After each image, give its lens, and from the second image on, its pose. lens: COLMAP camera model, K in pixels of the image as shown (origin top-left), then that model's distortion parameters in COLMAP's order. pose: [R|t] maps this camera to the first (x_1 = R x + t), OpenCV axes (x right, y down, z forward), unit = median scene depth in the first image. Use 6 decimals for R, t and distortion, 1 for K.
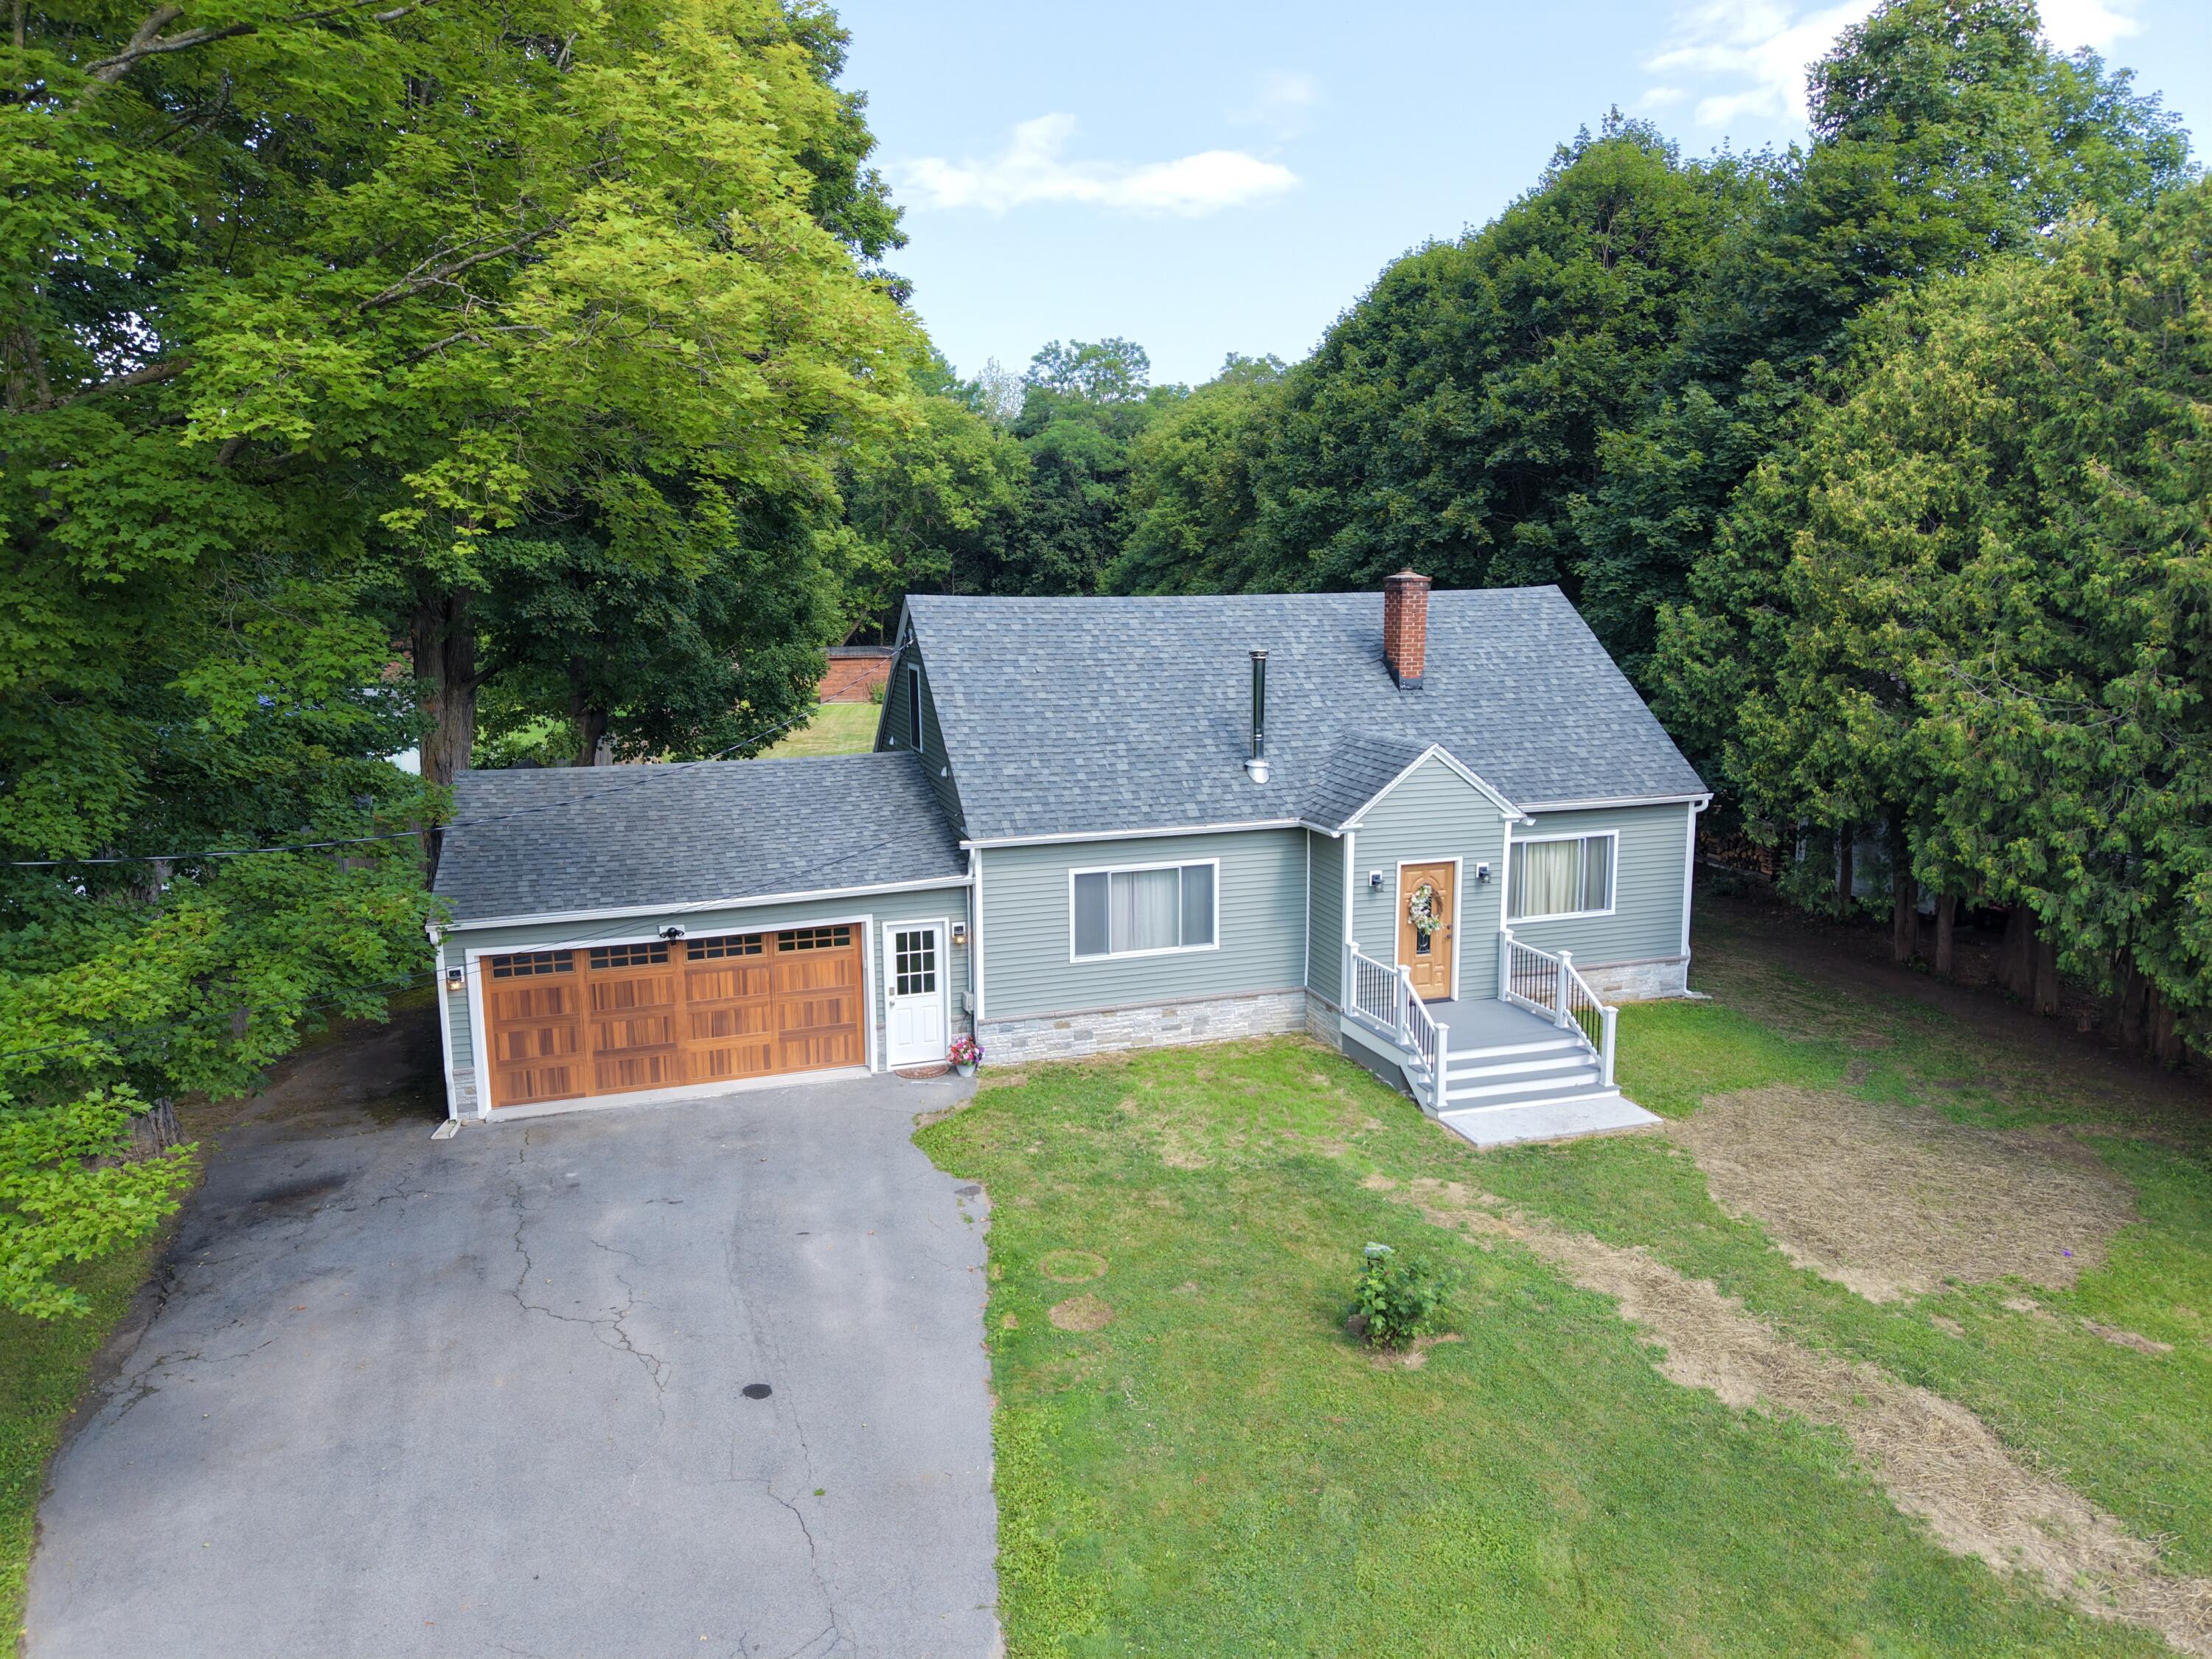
lens RADIAL K [[1483.4, 0, 1101.6], [0, 1483.4, 838.9], [0, 0, 1]] dist [0.024739, -0.025747]
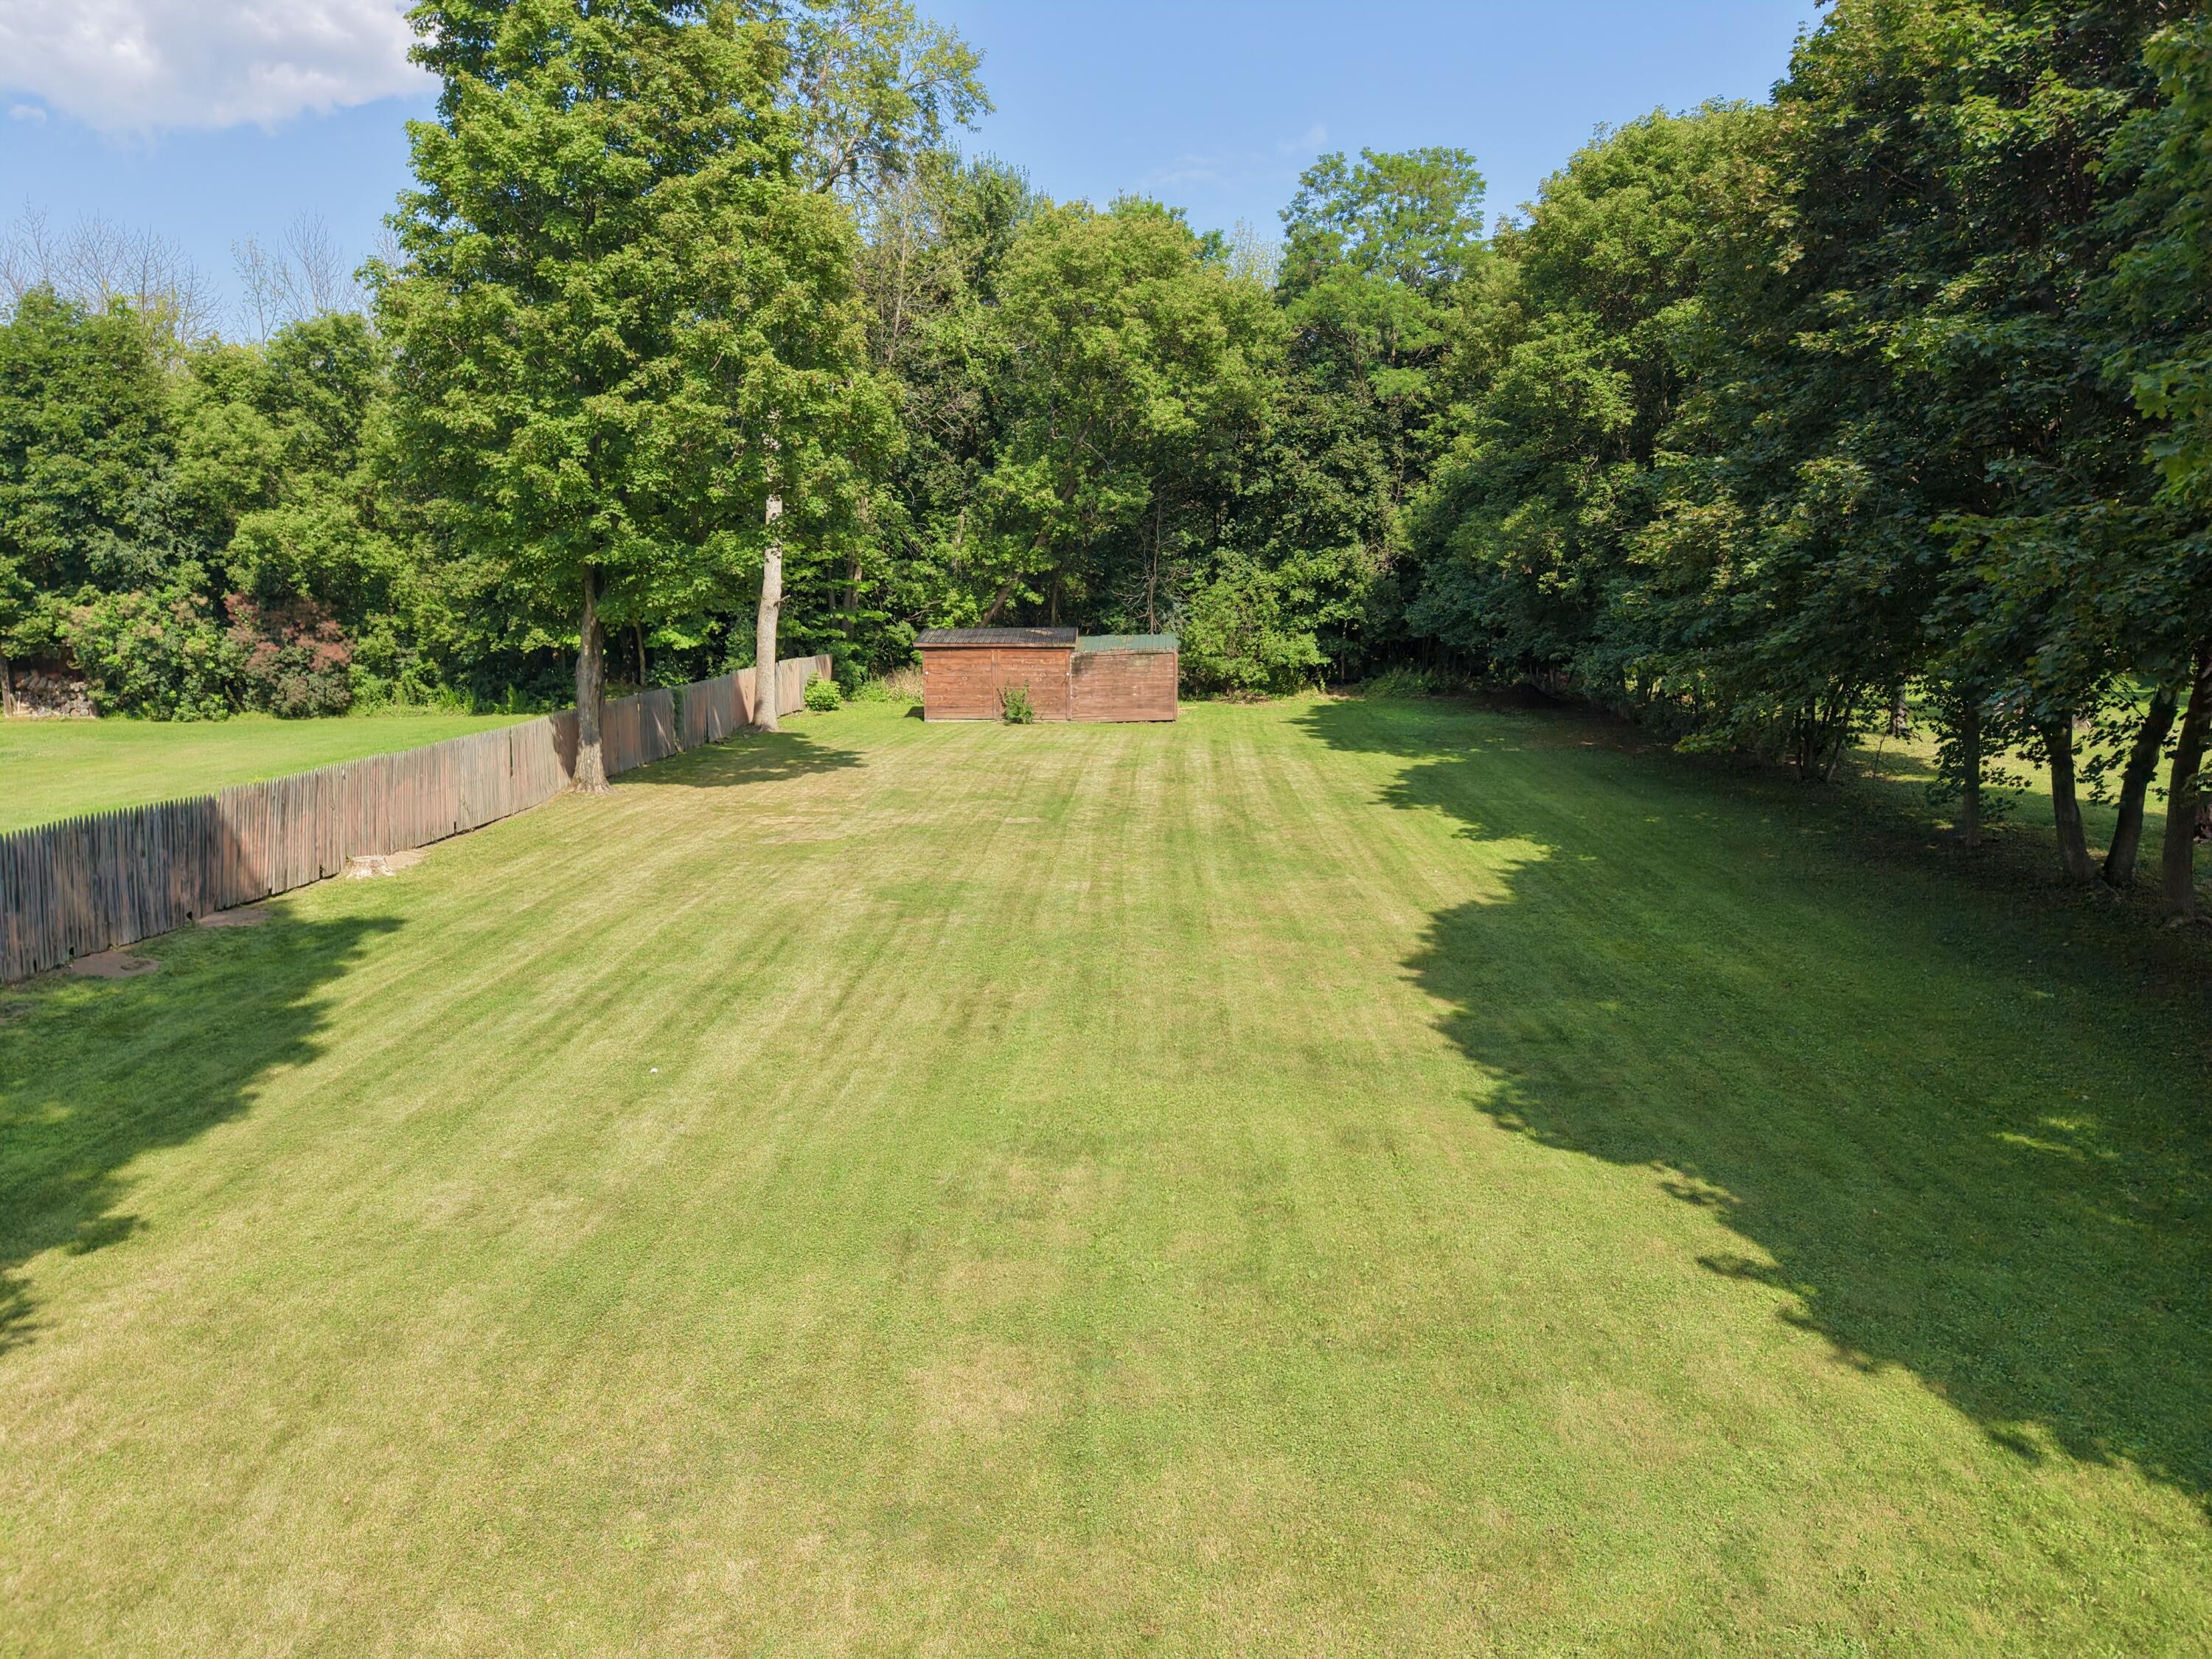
lens RADIAL K [[1483.4, 0, 1102.6], [0, 1483.4, 836.5], [0, 0, 1]] dist [0.024739, -0.025747]
pose [[0.983704, 0.033804, -0.176592, -0.029848], [-0.033800, 0.999424, 0.003030, -0.186478], [0.176593, 0.002988, 0.984279, 1.625715]]
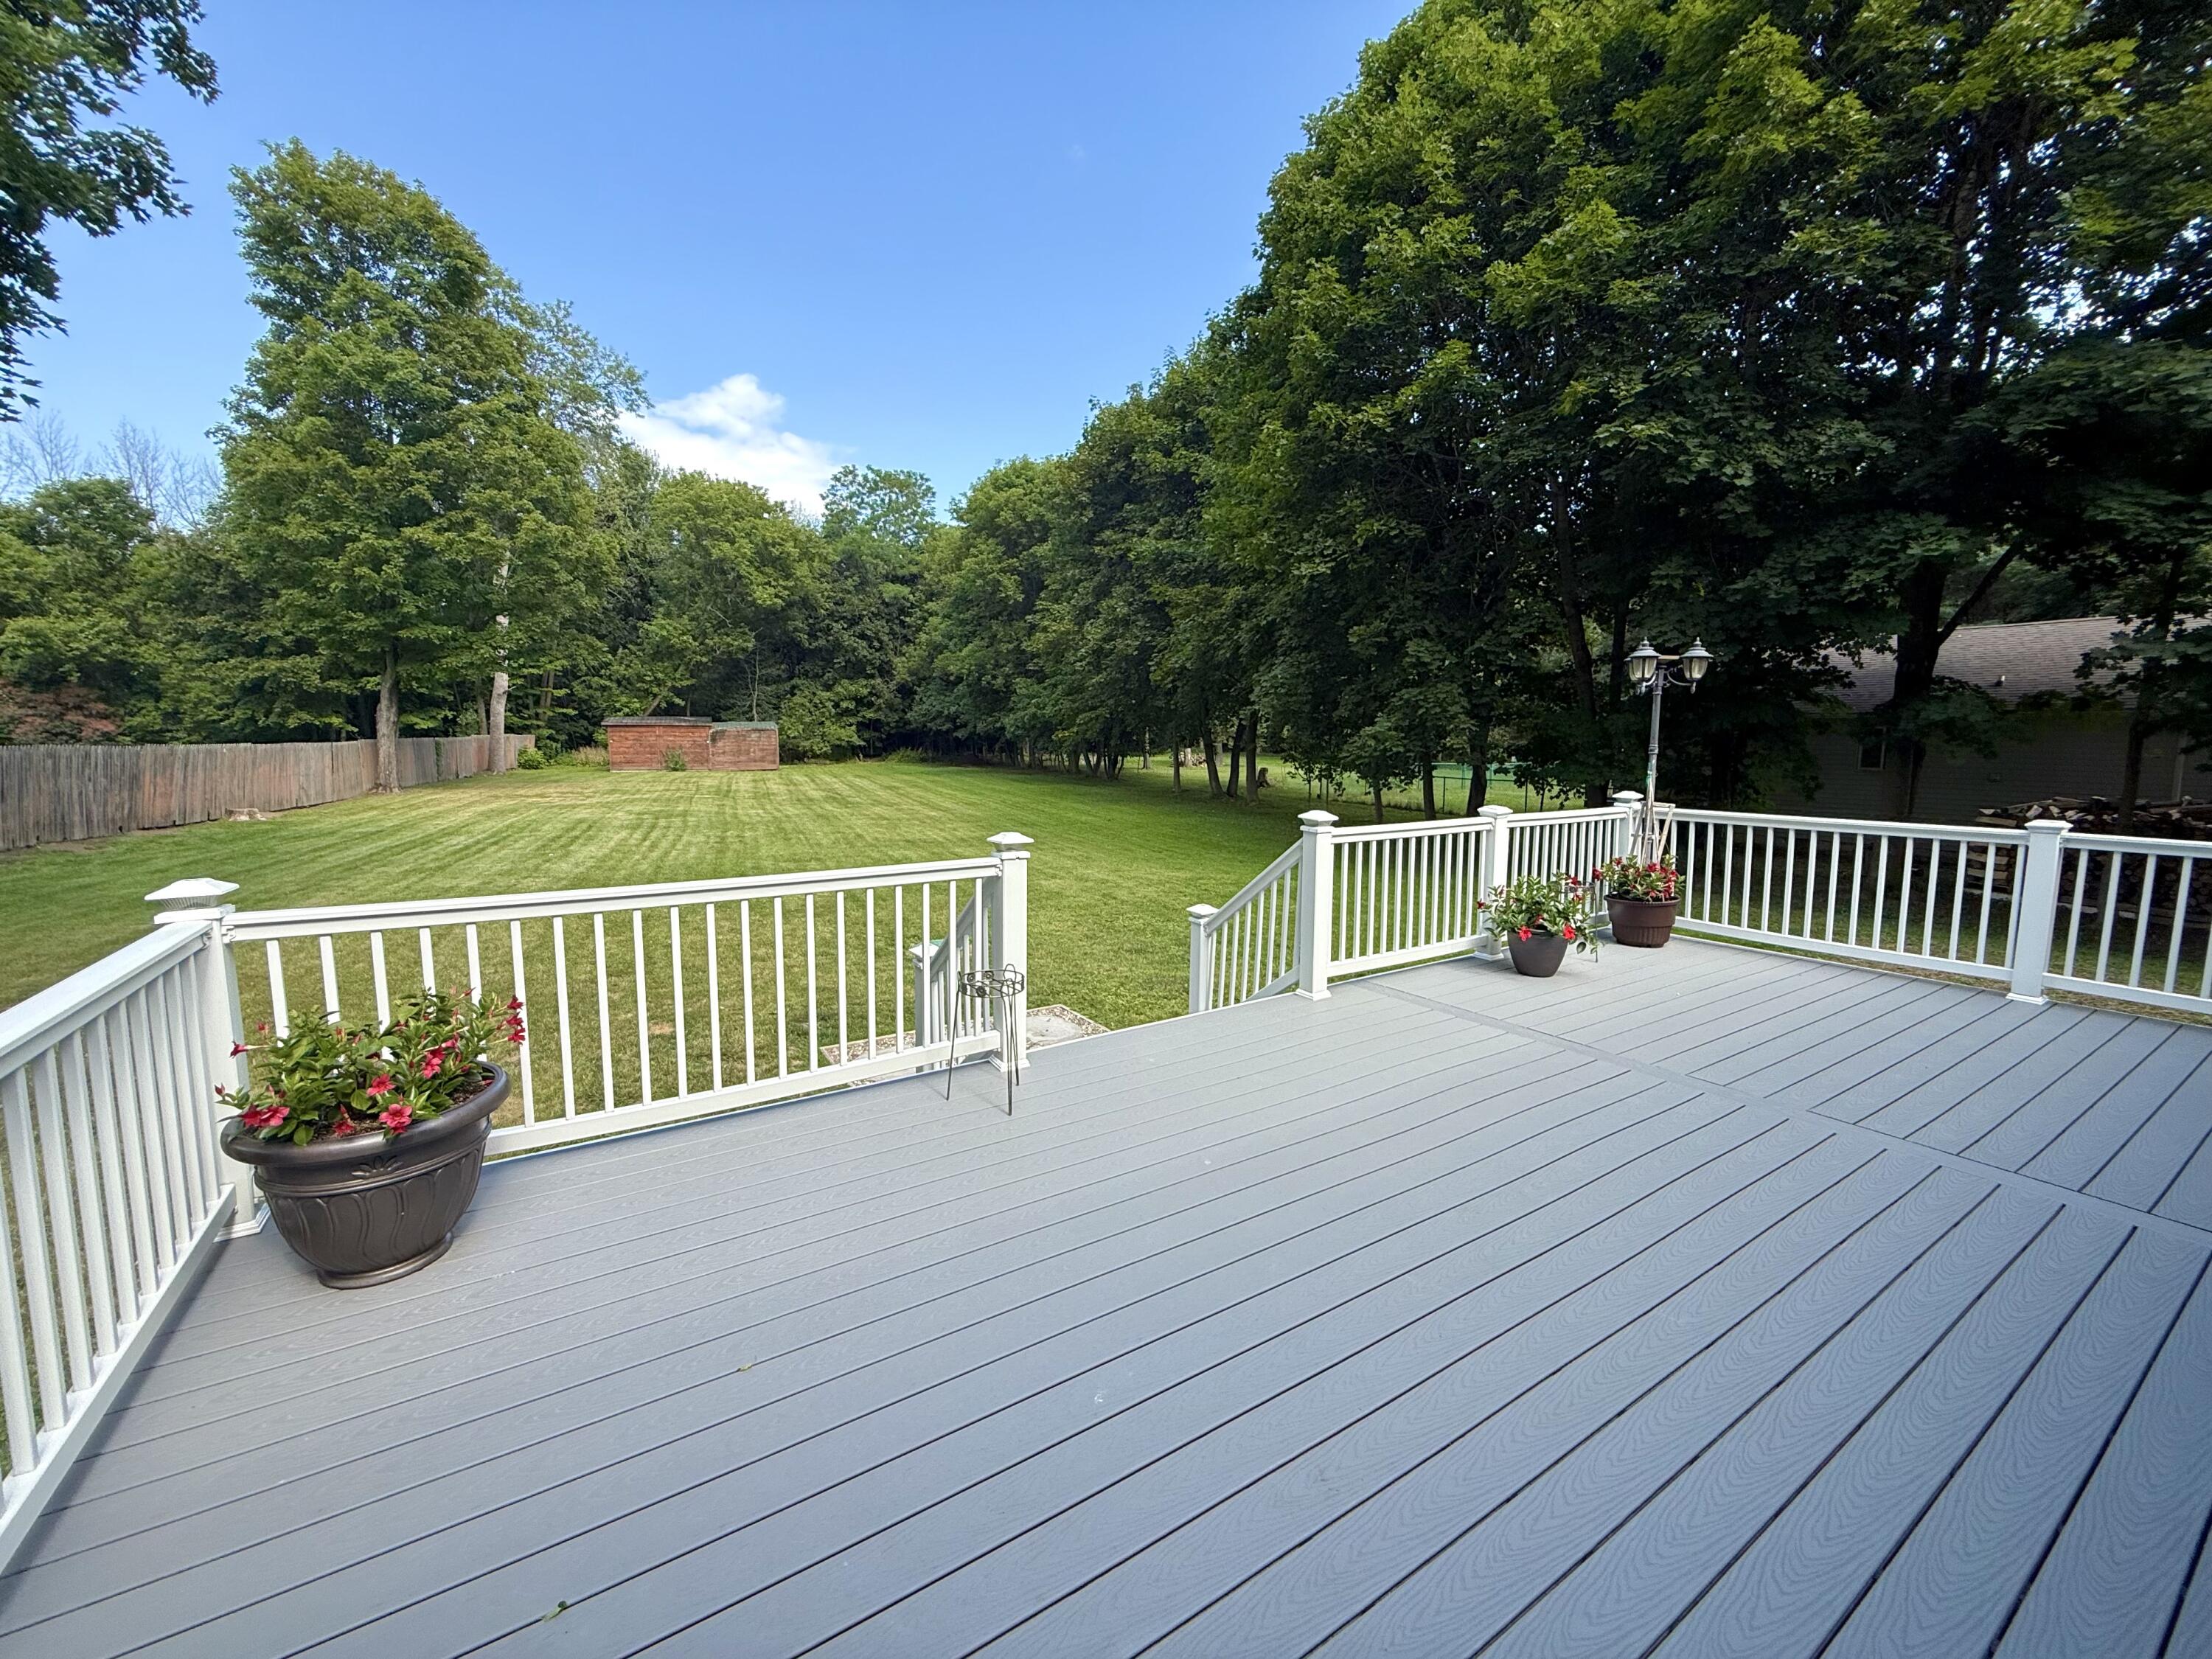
lens RADIAL K [[881.9, 0, 1109.1], [0, 881.9, 828.1], [0, 0, 1]] dist [-0.002484, -0.000754]
pose [[0.965864, -0.016859, 0.258501, -0.091676], [0.034489, 0.997365, -0.063820, -0.020732], [-0.256744, 0.070557, 0.963900, 1.421017]]
